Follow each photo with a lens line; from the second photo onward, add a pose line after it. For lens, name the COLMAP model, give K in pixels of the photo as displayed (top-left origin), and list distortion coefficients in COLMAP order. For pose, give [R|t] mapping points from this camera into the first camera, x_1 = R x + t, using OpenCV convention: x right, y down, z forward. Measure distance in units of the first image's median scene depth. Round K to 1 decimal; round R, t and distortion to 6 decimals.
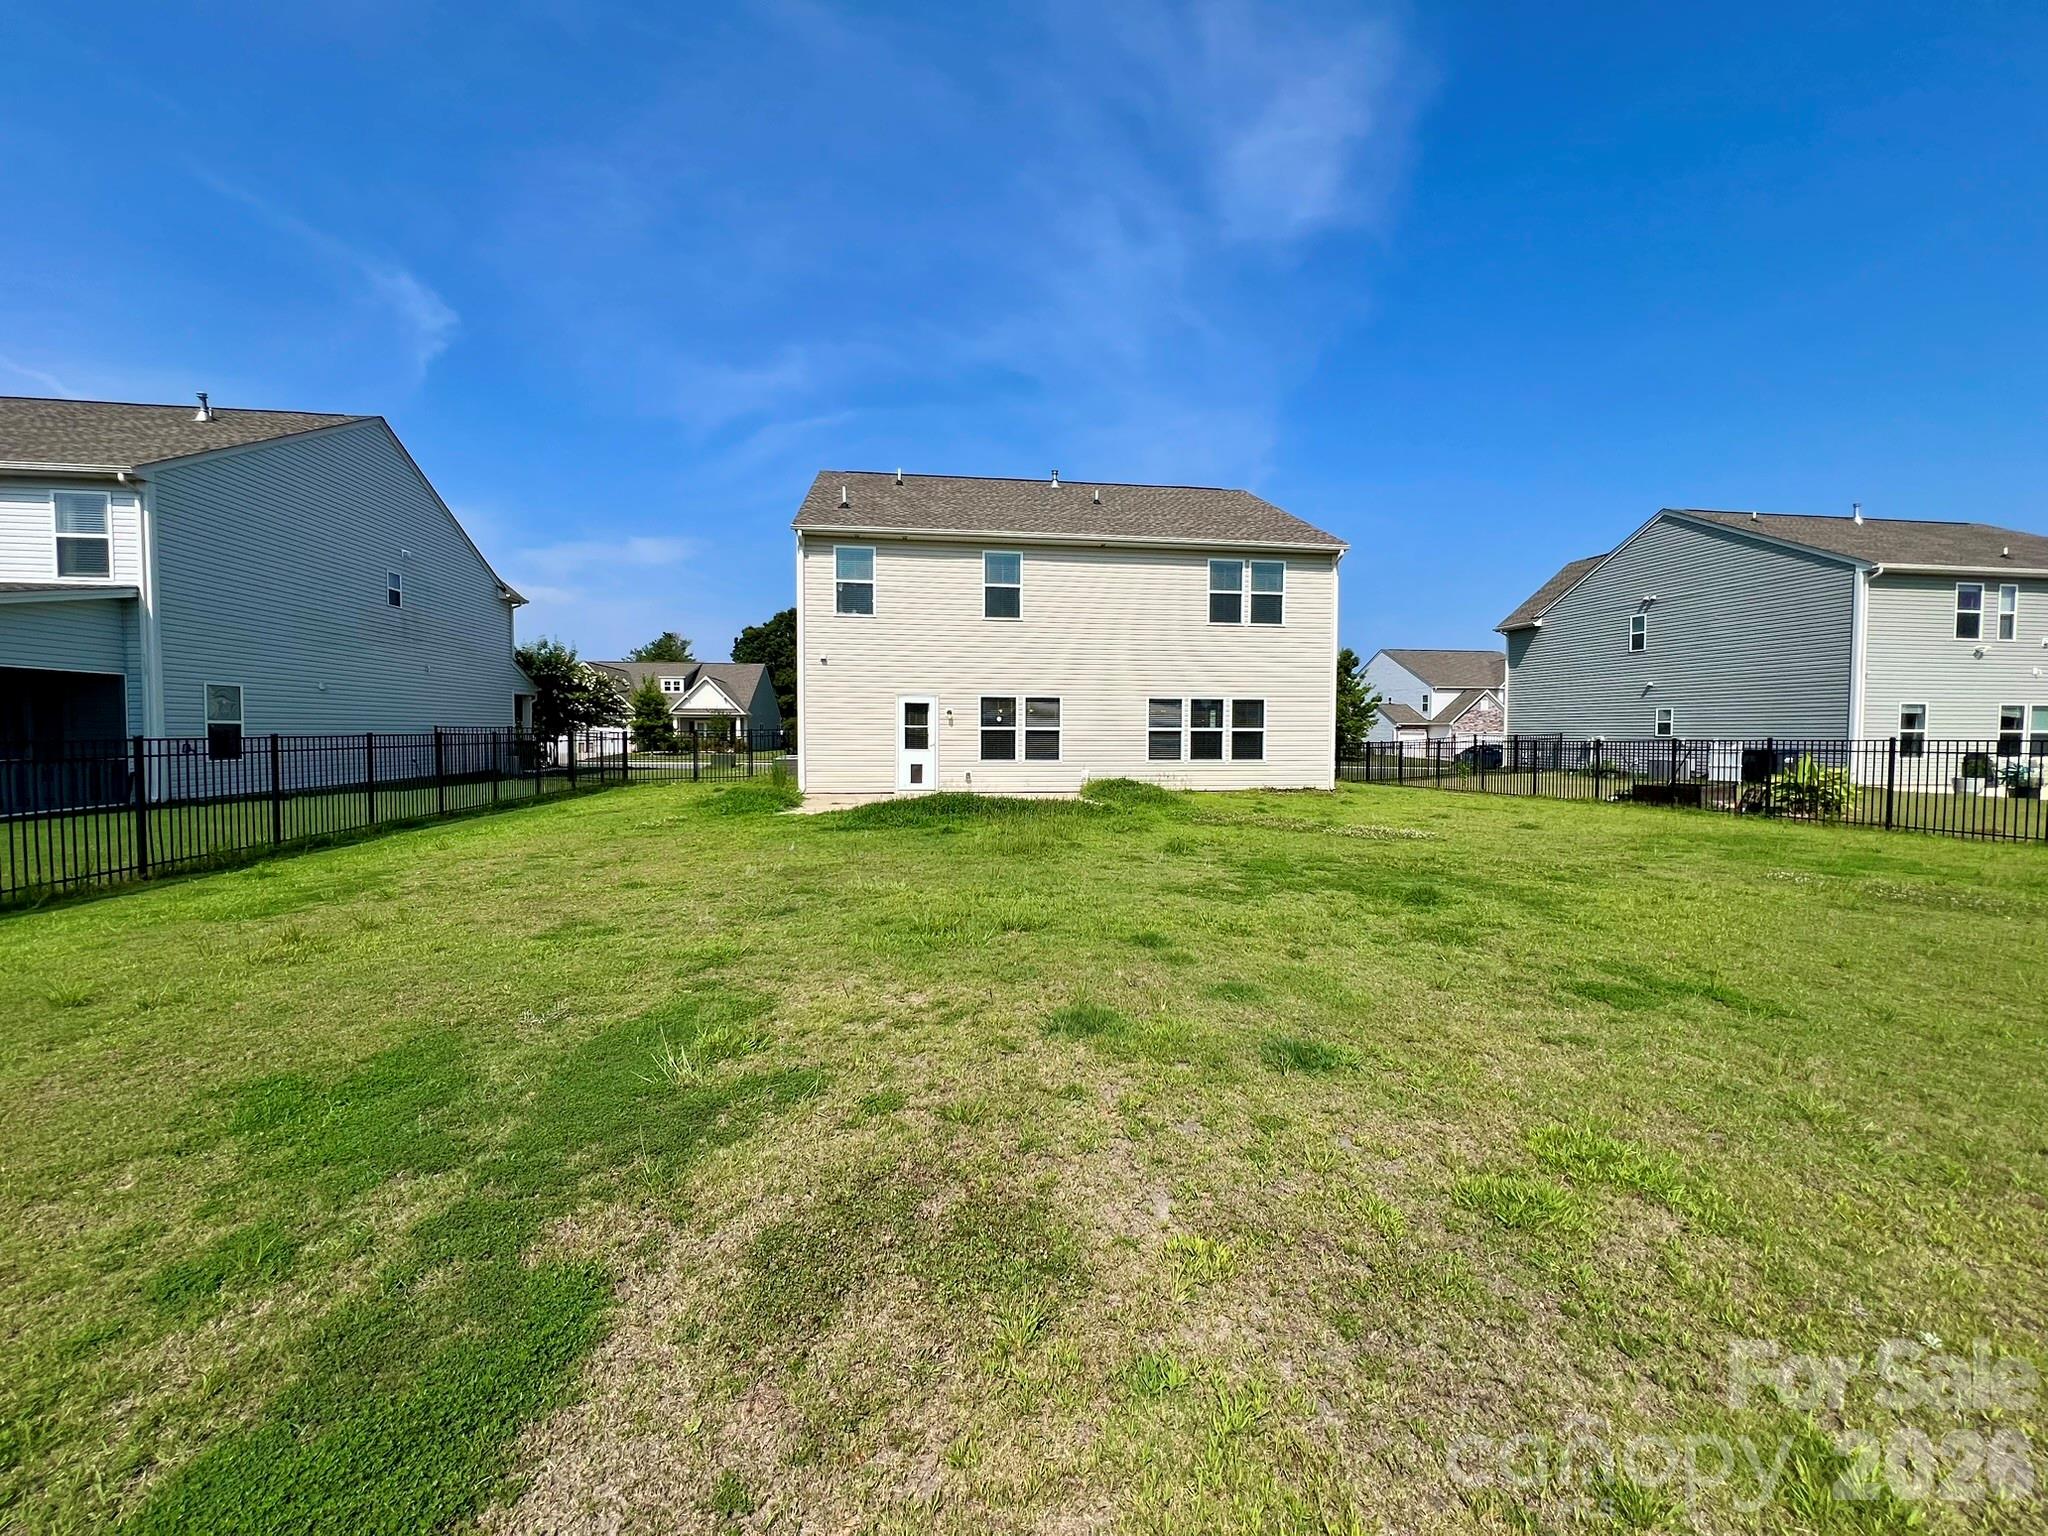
lens RADIAL K [[815.3, 0, 1024.8], [0, 815.3, 767.6], [0, 0, 1]] dist [-0.003508, 0.000768]
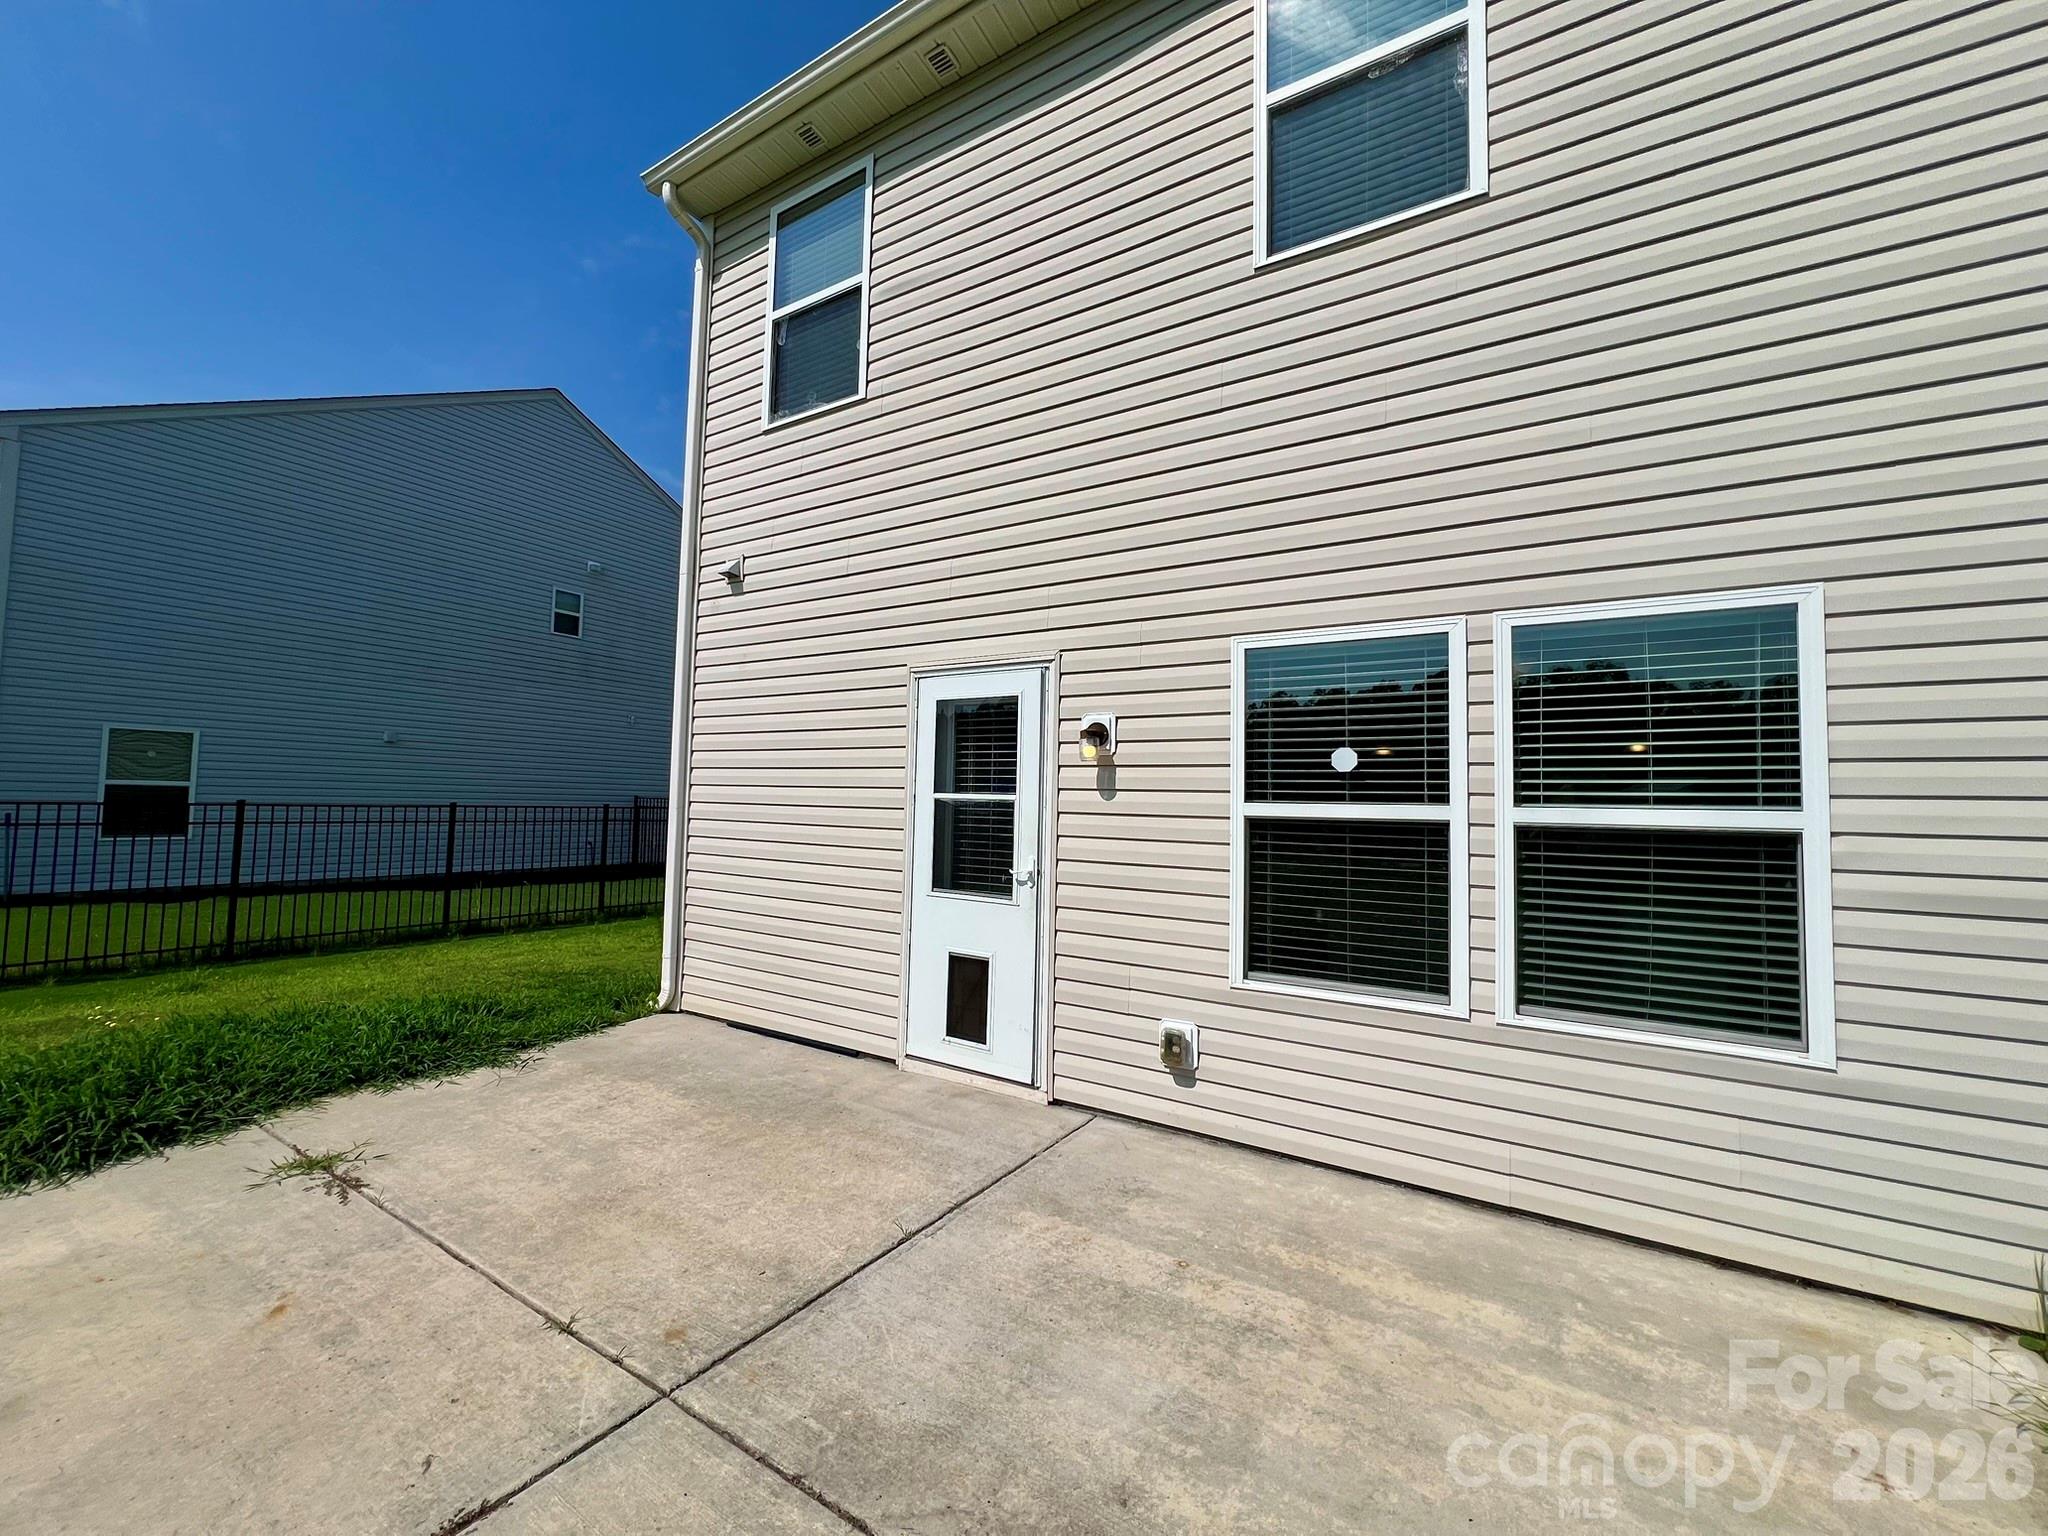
lens RADIAL K [[815.3, 0, 1015.6], [0, 815.3, 761.8], [0, 0, 1]] dist [-0.003508, 0.000768]
pose [[0.770288, -0.020822, -0.637356, 0.028396], [-0.044142, 0.995328, -0.085866, -0.041030], [0.636167, 0.094275, 0.765770, 0.823322]]
